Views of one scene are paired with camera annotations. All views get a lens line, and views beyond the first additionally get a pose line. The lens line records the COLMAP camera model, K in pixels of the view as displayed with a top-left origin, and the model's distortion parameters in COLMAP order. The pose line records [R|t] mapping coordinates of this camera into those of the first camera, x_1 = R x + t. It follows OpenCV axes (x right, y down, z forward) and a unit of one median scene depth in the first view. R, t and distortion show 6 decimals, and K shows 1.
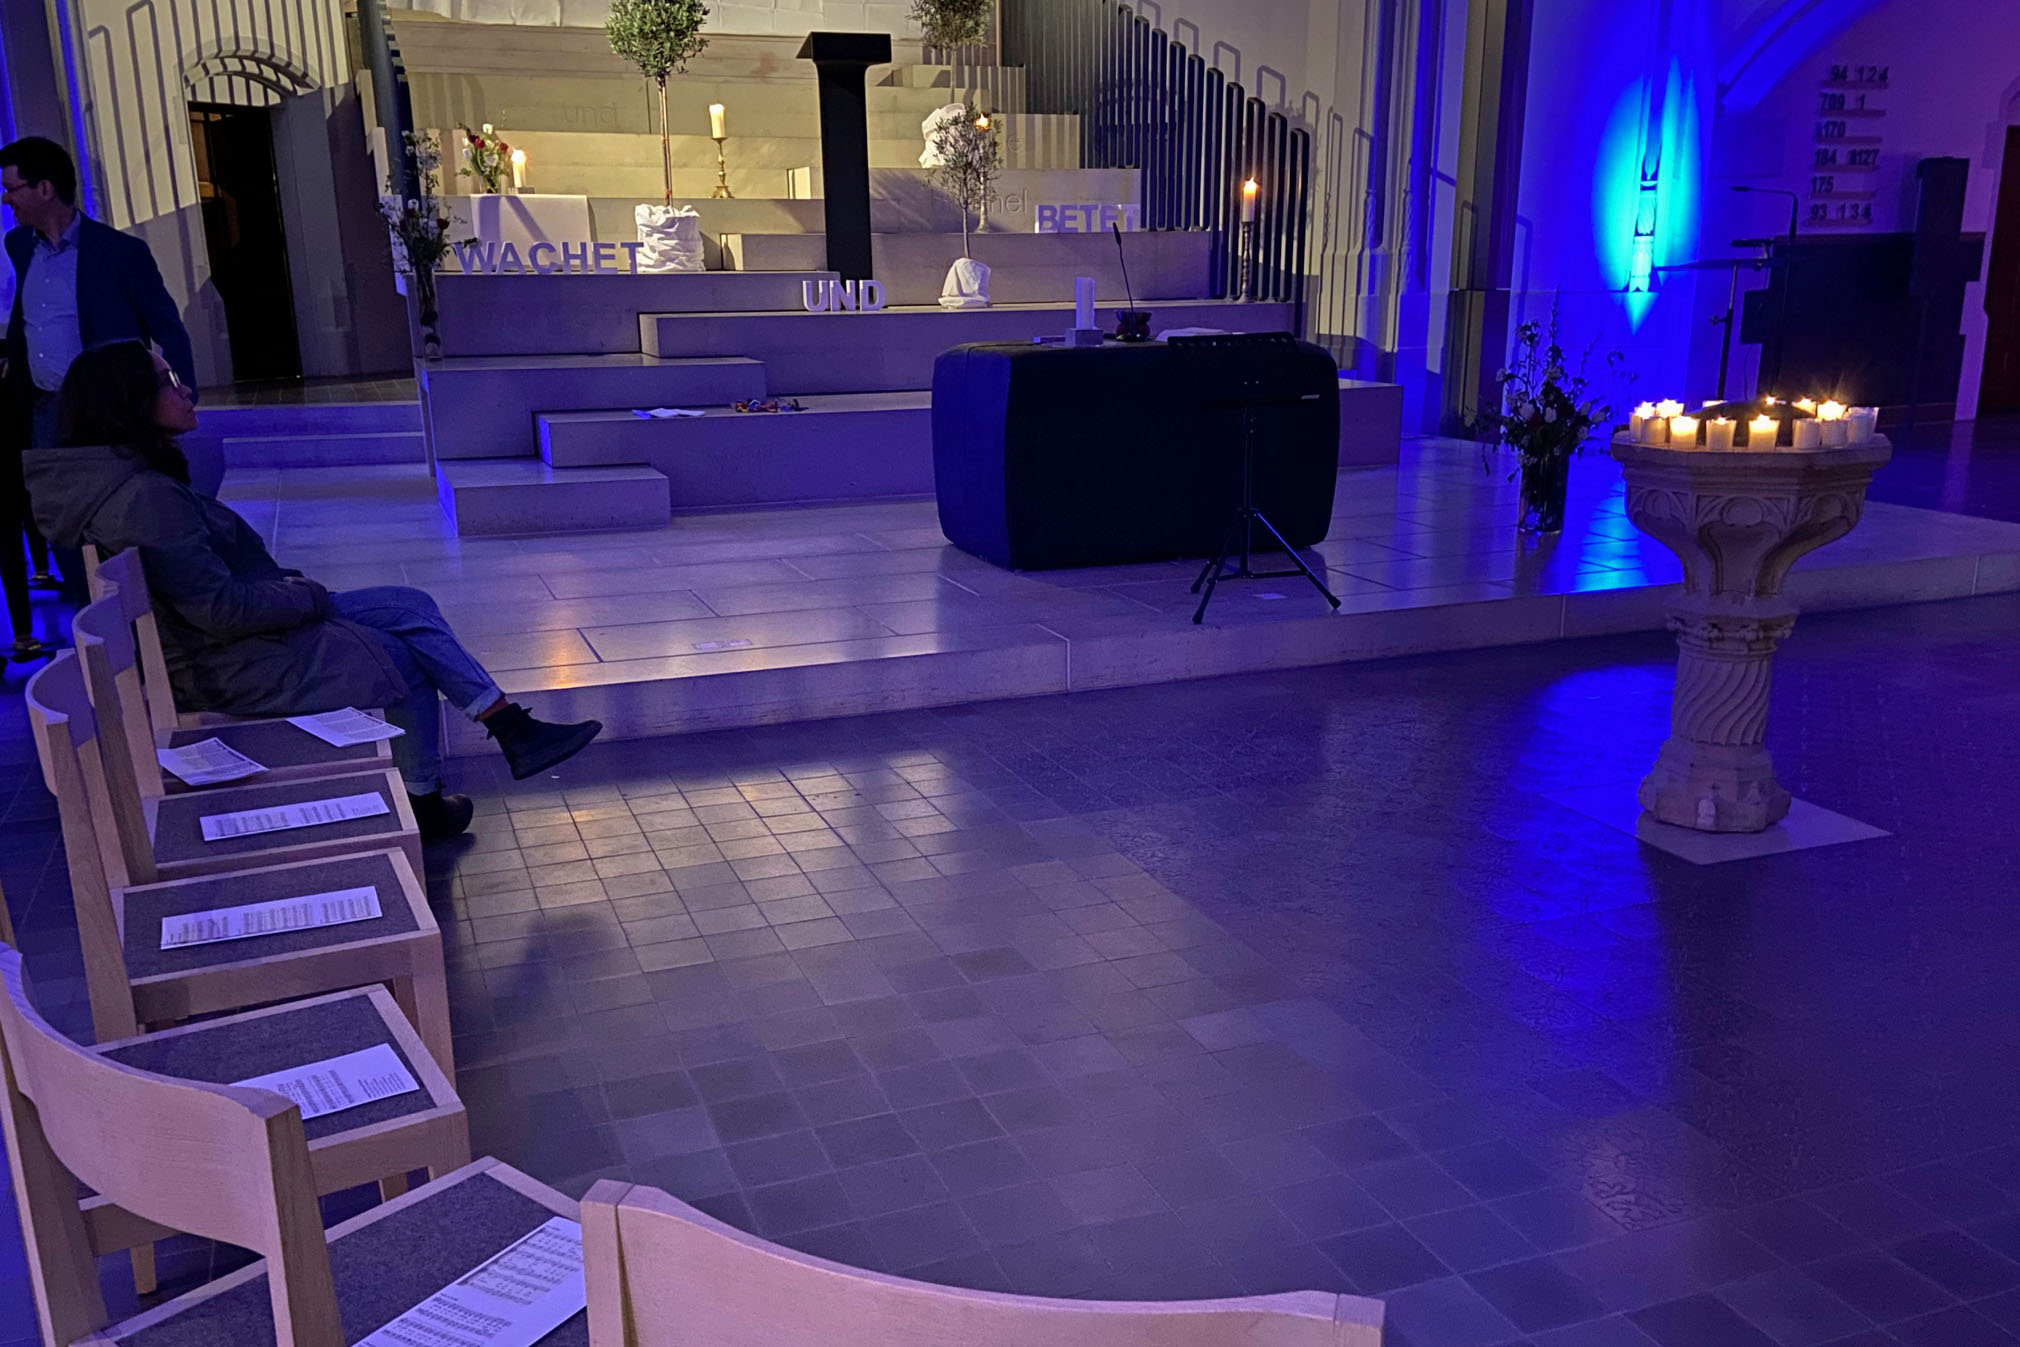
lens RADIAL K [[1729.8, 0, 1004.8], [0, 1729.8, 719.0], [0, 0, 1]] dist [0.147453, -0.201977]
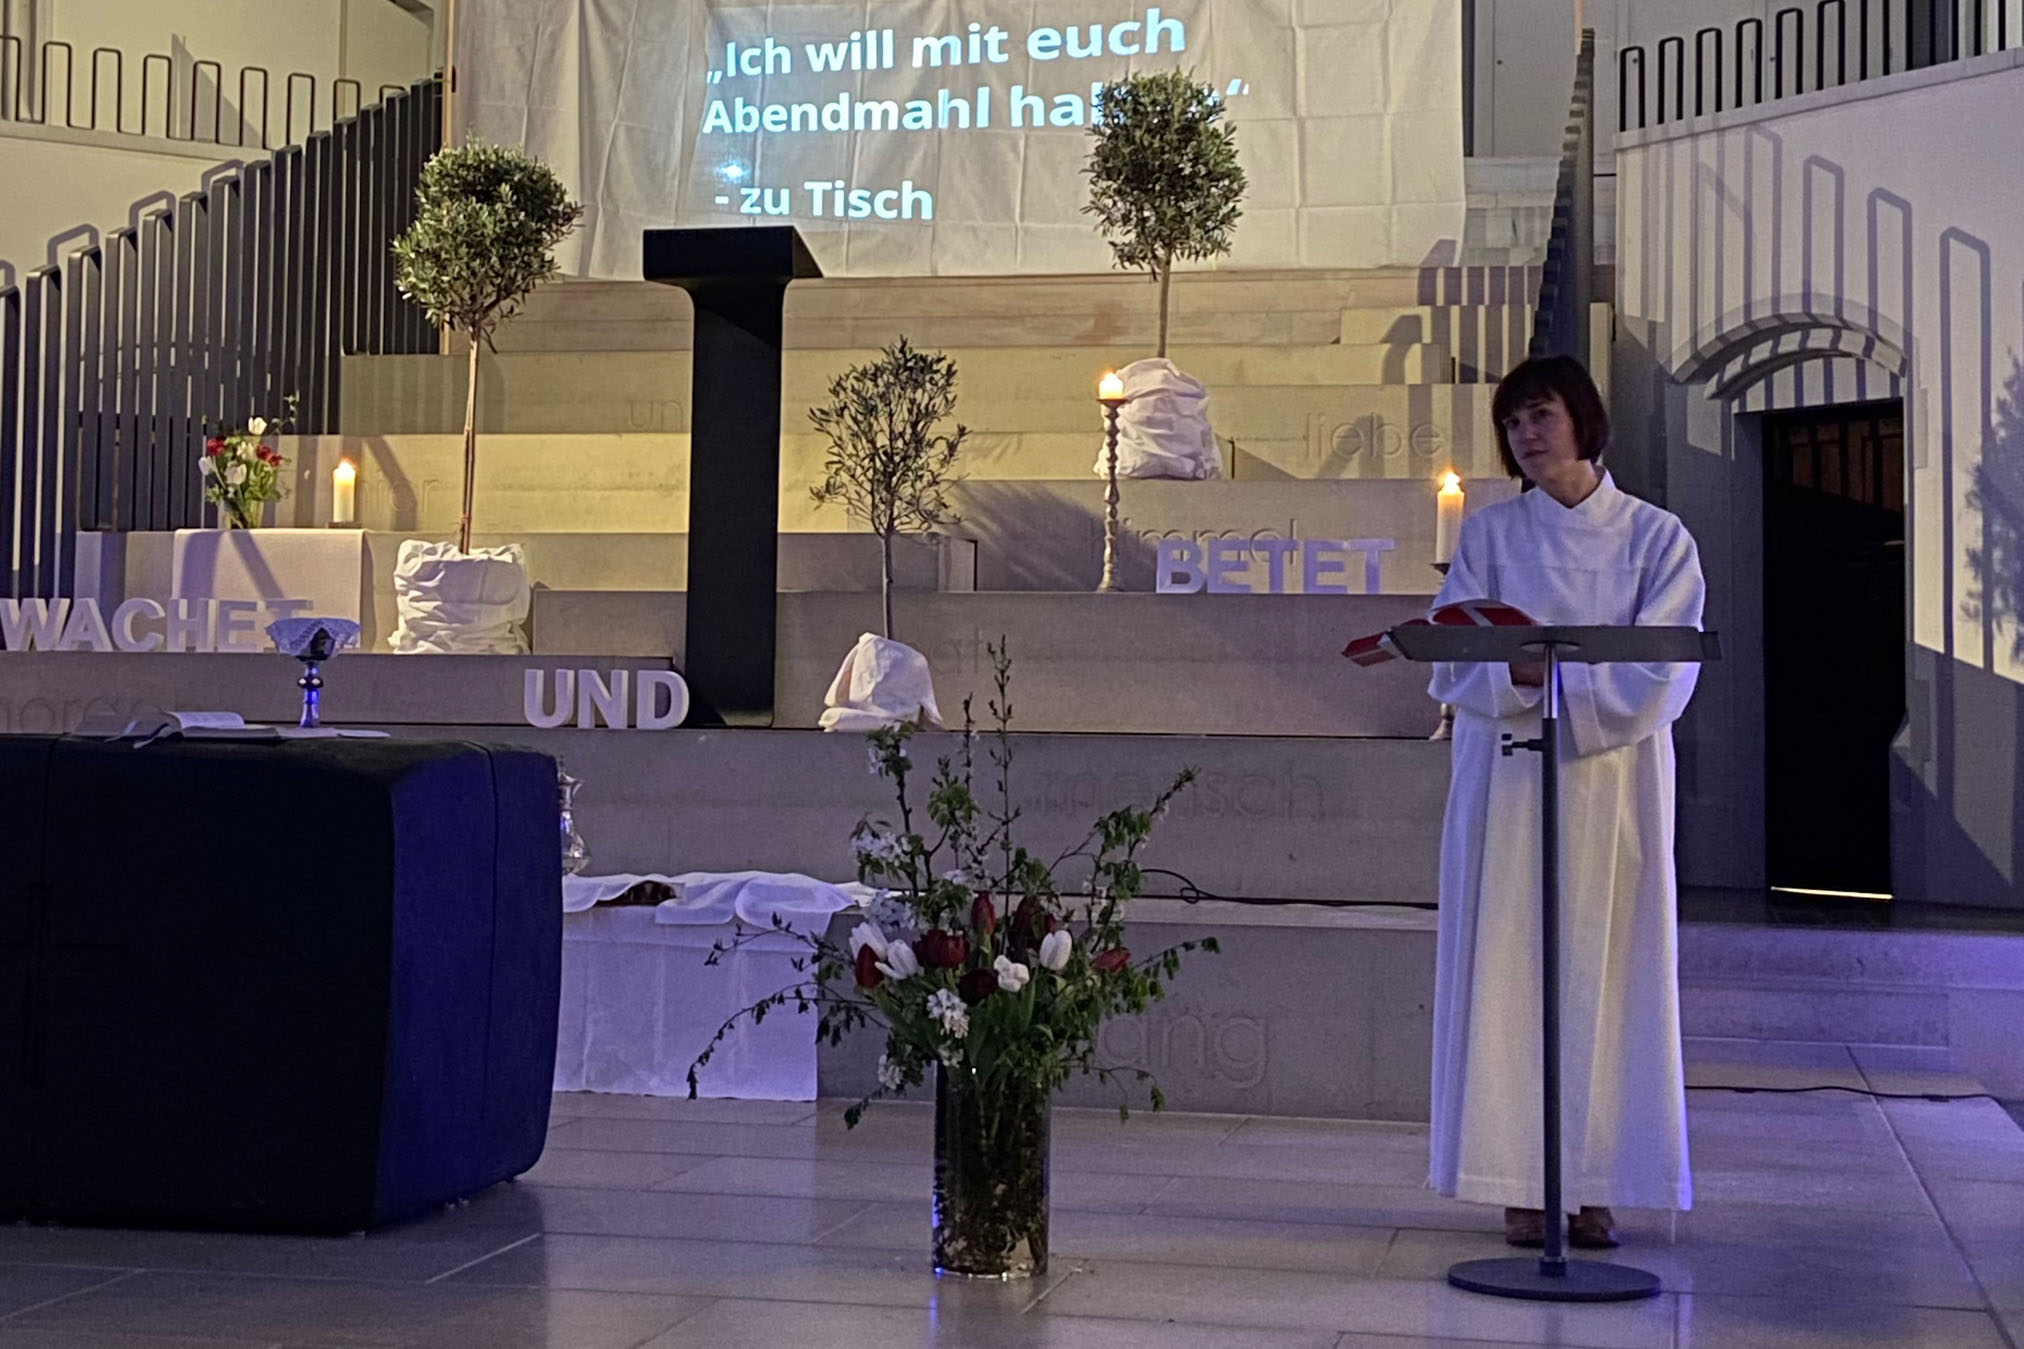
lens RADIAL K [[3285.6, 0, 1007.7], [0, 3285.6, 583.2], [0, 0, 1]] dist [0.073163, 0.137032]
pose [[0.835986, -0.002457, -0.548745, 0.476842], [-0.164710, 0.952757, -0.255194, -0.045677], [0.523448, 0.303722, 0.796087, 0.264204]]
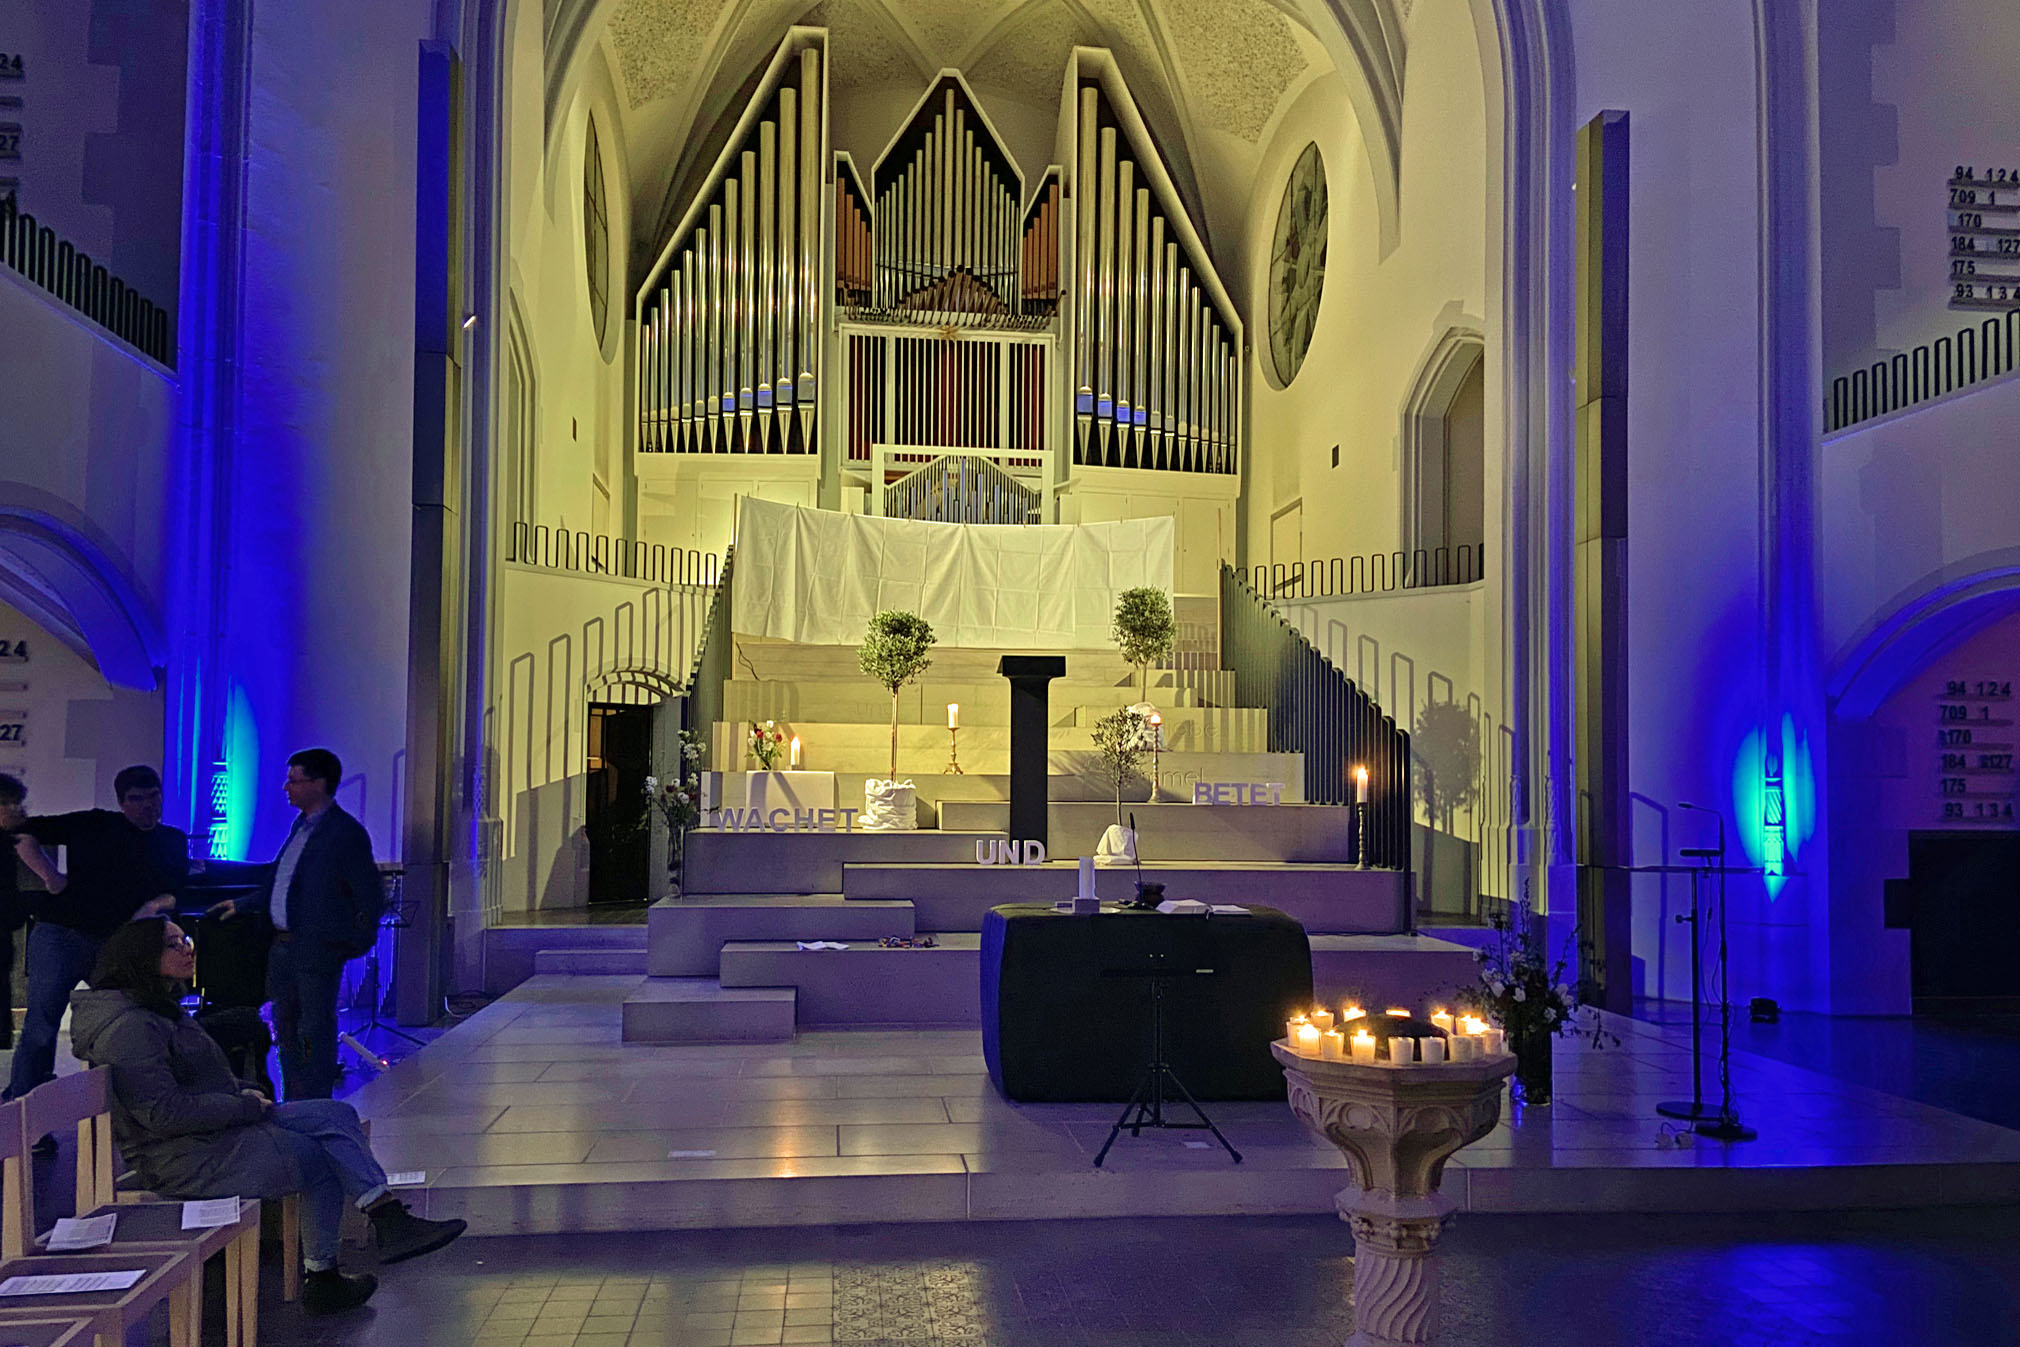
lens RADIAL K [[1520.4, 0, 1008.2], [0, 1520.4, 701.6], [0, 0, 1]] dist [0.115076, -0.130839]
pose [[0.967856, 0.007392, -0.251397, 0.158000], [-0.085535, 0.949661, -0.301376, -0.018719], [0.236514, 0.313191, 0.919768, -0.015986]]
